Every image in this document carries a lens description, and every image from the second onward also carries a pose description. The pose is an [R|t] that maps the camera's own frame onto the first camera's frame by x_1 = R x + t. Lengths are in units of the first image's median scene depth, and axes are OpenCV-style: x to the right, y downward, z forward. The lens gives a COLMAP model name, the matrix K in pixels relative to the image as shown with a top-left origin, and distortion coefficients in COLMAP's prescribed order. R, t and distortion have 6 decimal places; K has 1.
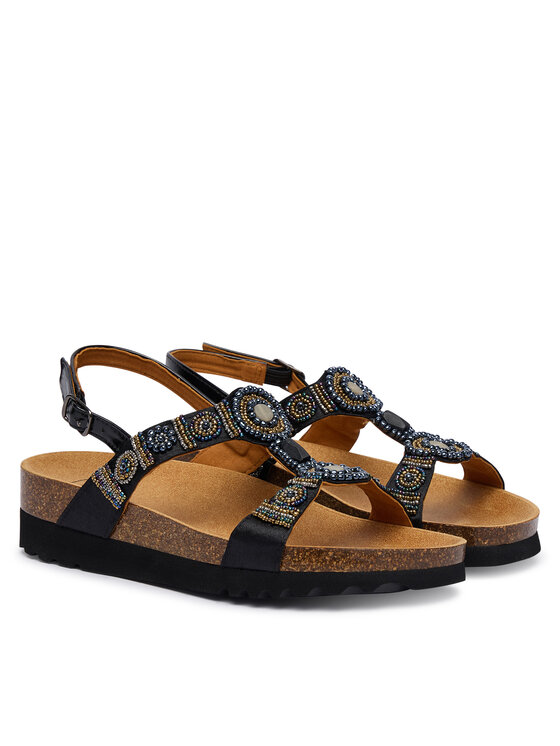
lens RADIAL K [[2047.9, 0, 280.0], [0, 2047.9, 373.0], [0, 0, 1]] dist [-0.005118, 0.000000]
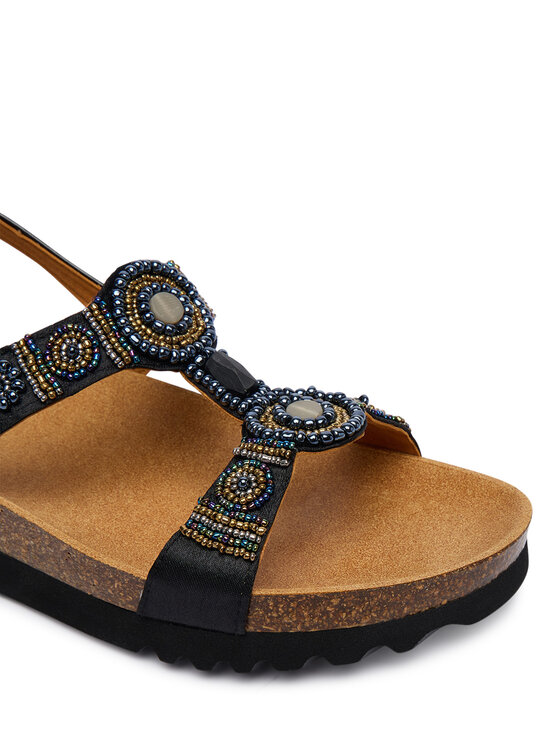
lens RADIAL K [[921.0, 0, 280.2], [0, 921.0, 372.6], [0, 0, 1]] dist [-0.058445, 0.000000]
pose [[0.982086, -0.137724, 0.128605, -0.012762], [0.083332, 0.929565, 0.359116, -0.057184], [-0.169006, -0.341966, 0.924390, 0.751899]]
